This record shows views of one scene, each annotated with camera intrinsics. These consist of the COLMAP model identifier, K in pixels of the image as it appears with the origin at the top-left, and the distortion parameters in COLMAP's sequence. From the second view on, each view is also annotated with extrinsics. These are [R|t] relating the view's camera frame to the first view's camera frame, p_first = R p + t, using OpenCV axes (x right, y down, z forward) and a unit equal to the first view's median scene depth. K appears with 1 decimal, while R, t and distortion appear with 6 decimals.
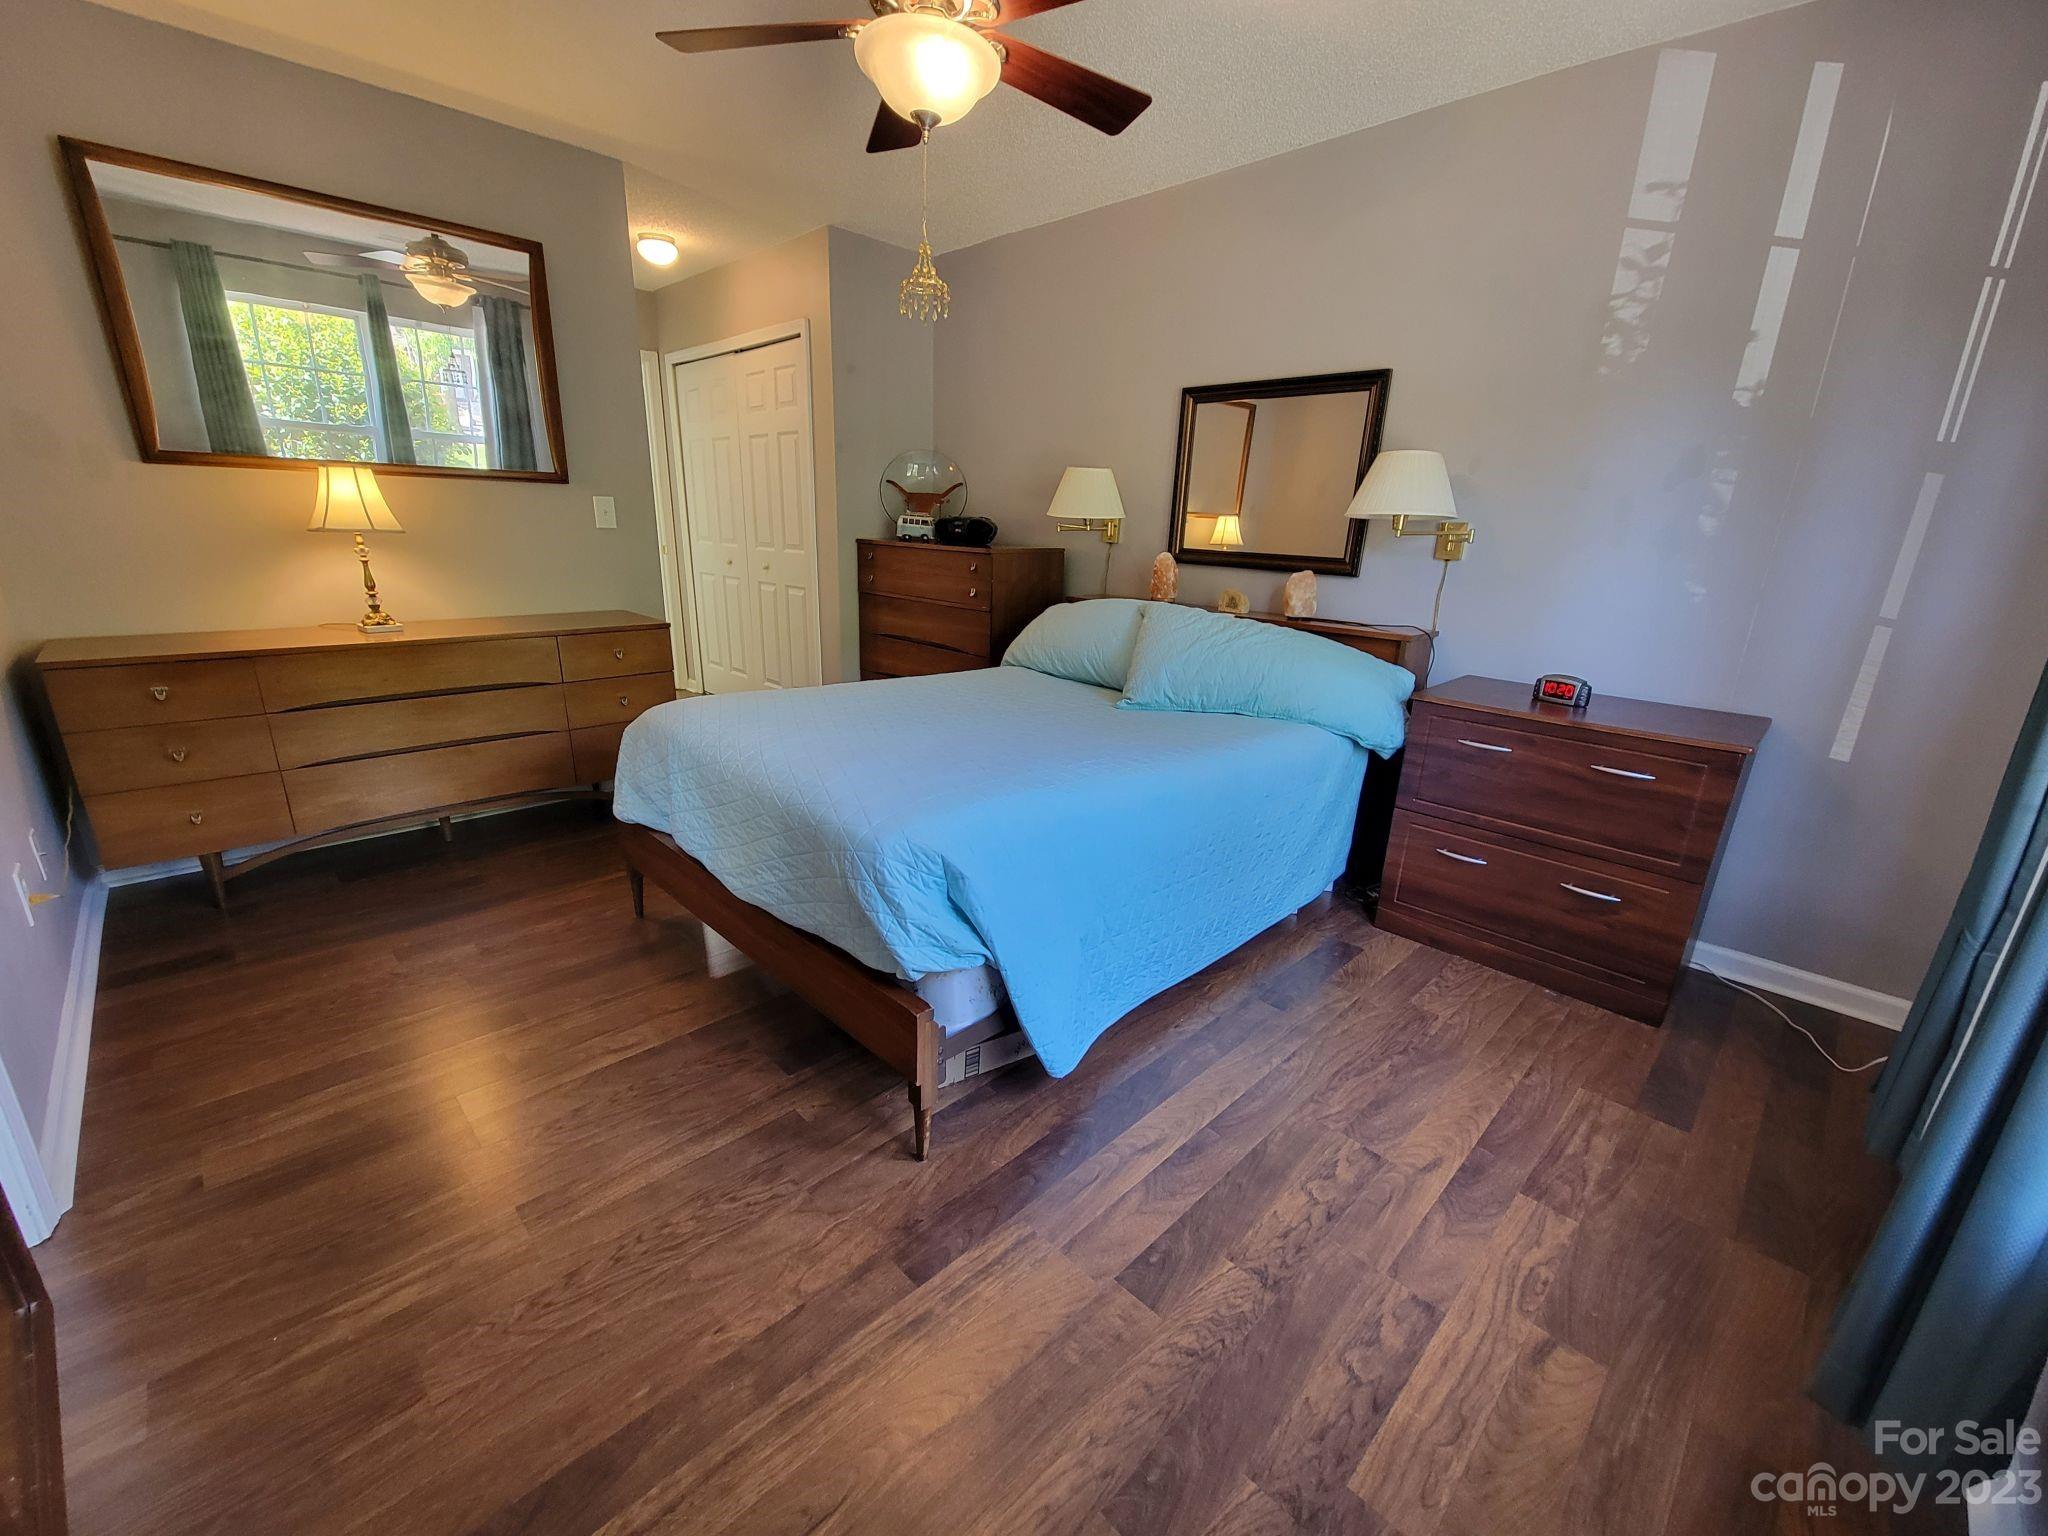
lens RADIAL K [[830.2, 0, 1024.8], [0, 830.2, 771.1], [0, 0, 1]] dist [0.004711, -0.003067]
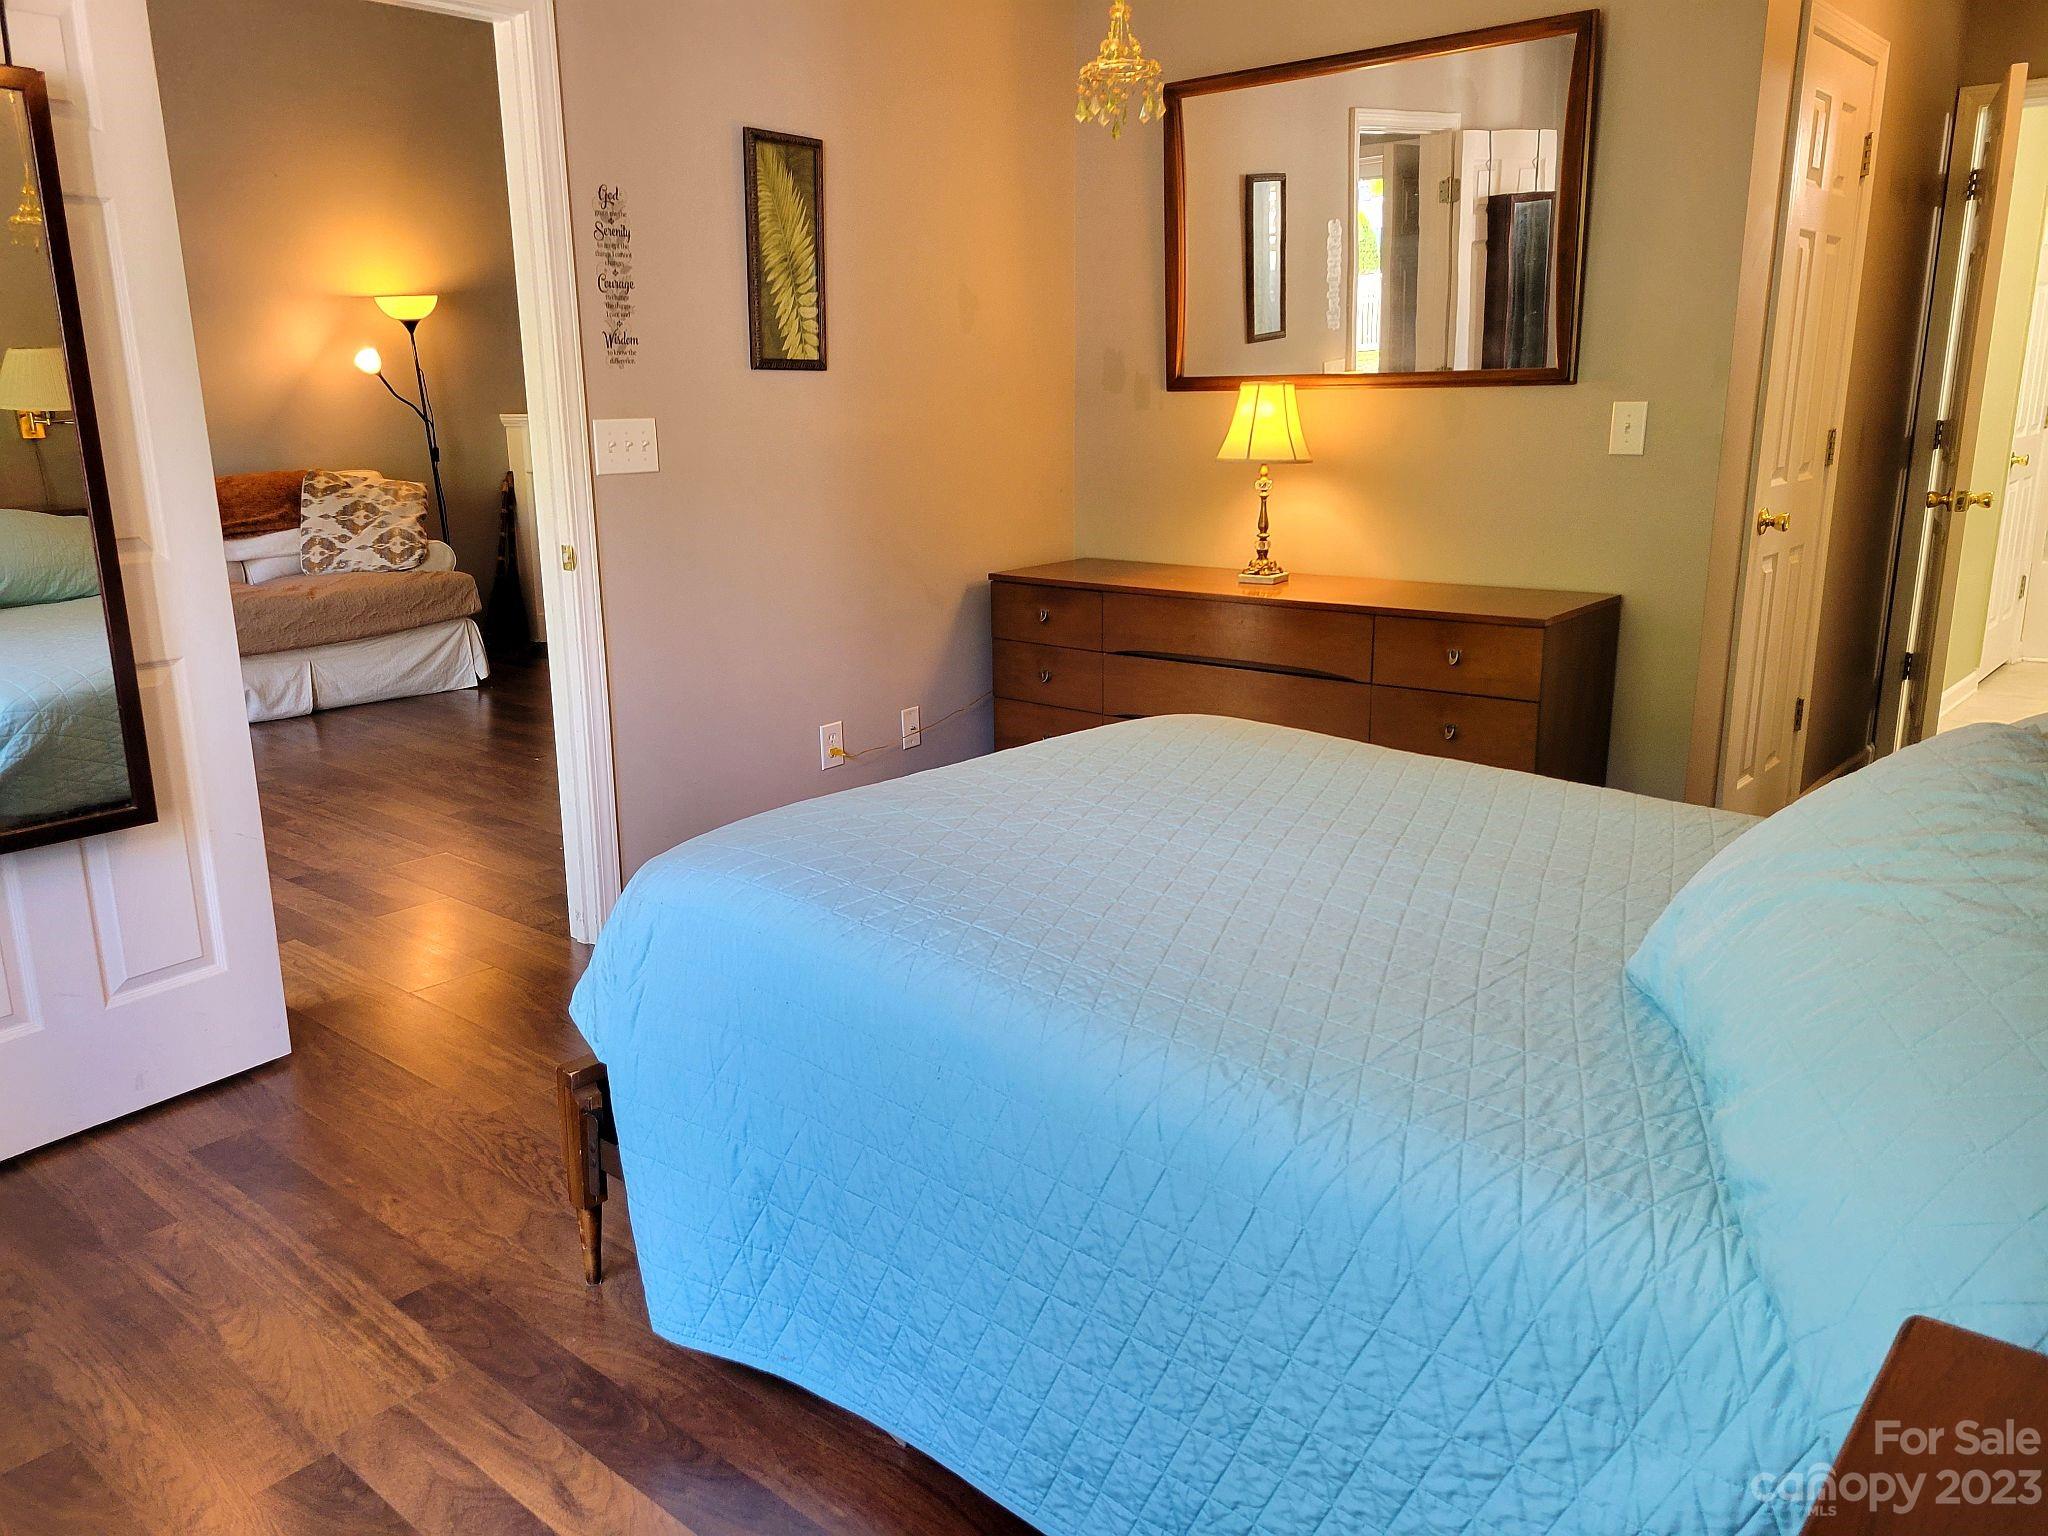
lens RADIAL K [[1527.2, 0, 1020.5], [0, 1527.2, 756.0], [0, 0, 1]] dist [0.049075, -0.031991]
pose [[0.071427, 0.202129, -0.976751, 1.239894], [-0.268244, 0.947068, 0.176371, -0.365688], [0.960699, 0.249410, 0.121867, 1.117354]]
